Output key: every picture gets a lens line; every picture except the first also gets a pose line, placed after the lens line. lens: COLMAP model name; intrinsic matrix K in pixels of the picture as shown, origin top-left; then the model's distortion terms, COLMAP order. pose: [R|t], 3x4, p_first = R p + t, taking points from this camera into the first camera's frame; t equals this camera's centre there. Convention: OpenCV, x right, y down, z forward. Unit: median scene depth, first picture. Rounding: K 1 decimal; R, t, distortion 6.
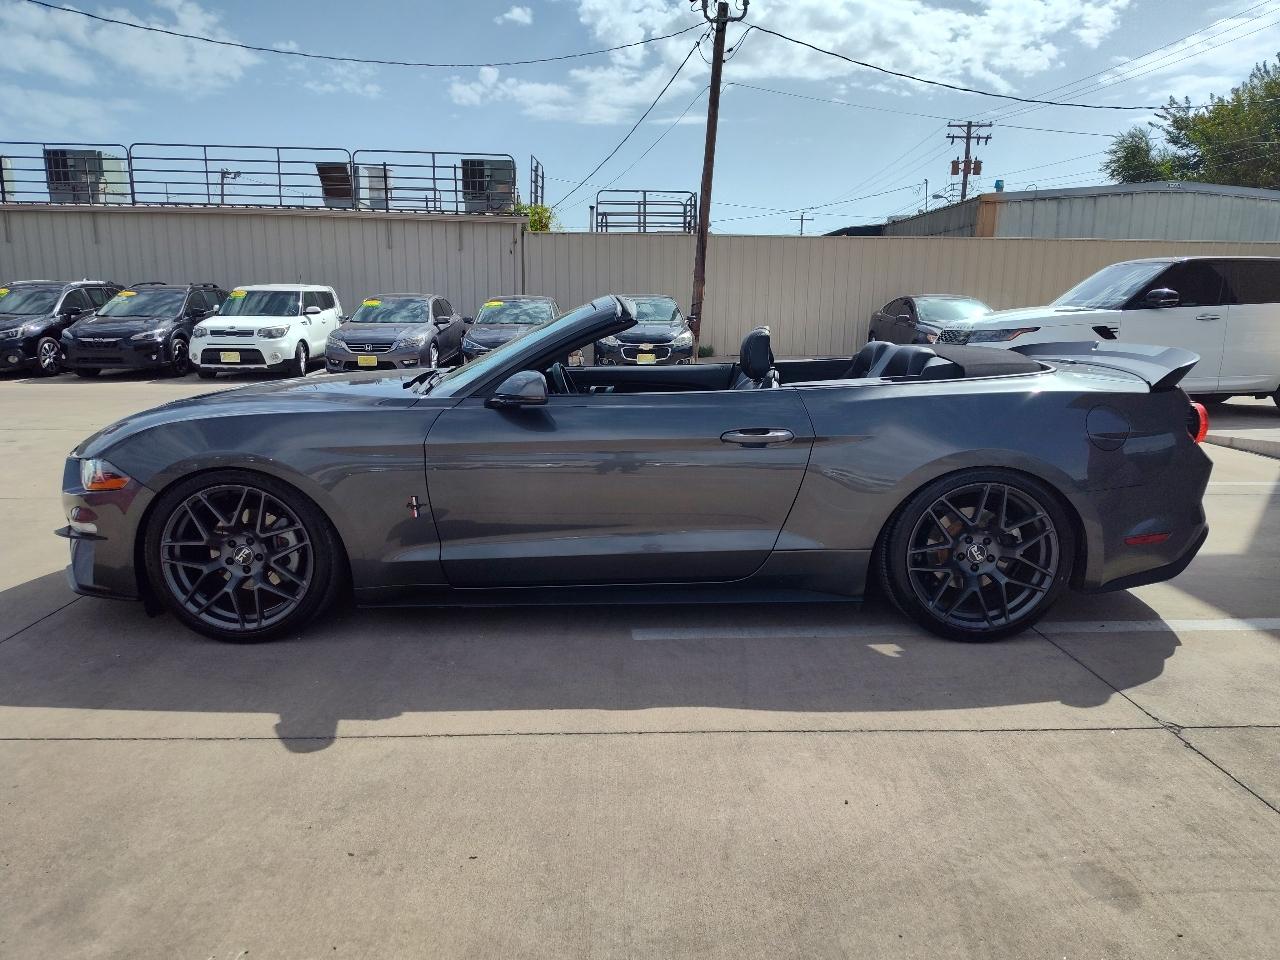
lens RADIAL K [[896.4, 0, 640.0], [0, 896.4, 480.0], [0, 0, 1]] dist [-0.000462, 0.000893]
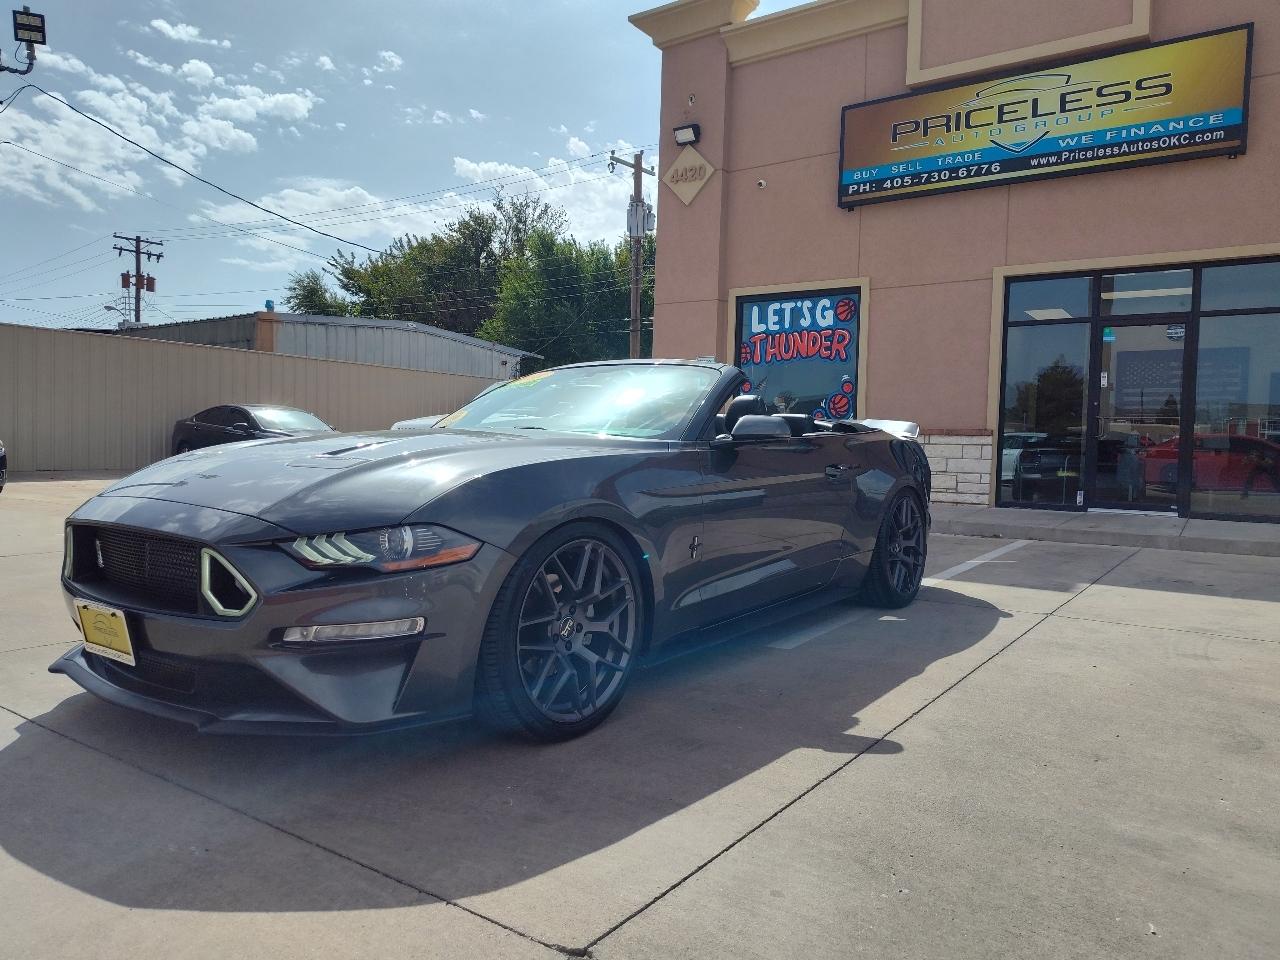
lens RADIAL K [[897.8, 0, 655.4], [0, 897.8, 479.4], [0, 0, 1]] dist [0.037522, -0.027944]
pose [[0.587330, -0.028560, 0.808843, -0.186381], [0.143434, 0.987231, -0.069293, 0.003077], [-0.796536, 0.156714, 0.583927, 0.075377]]
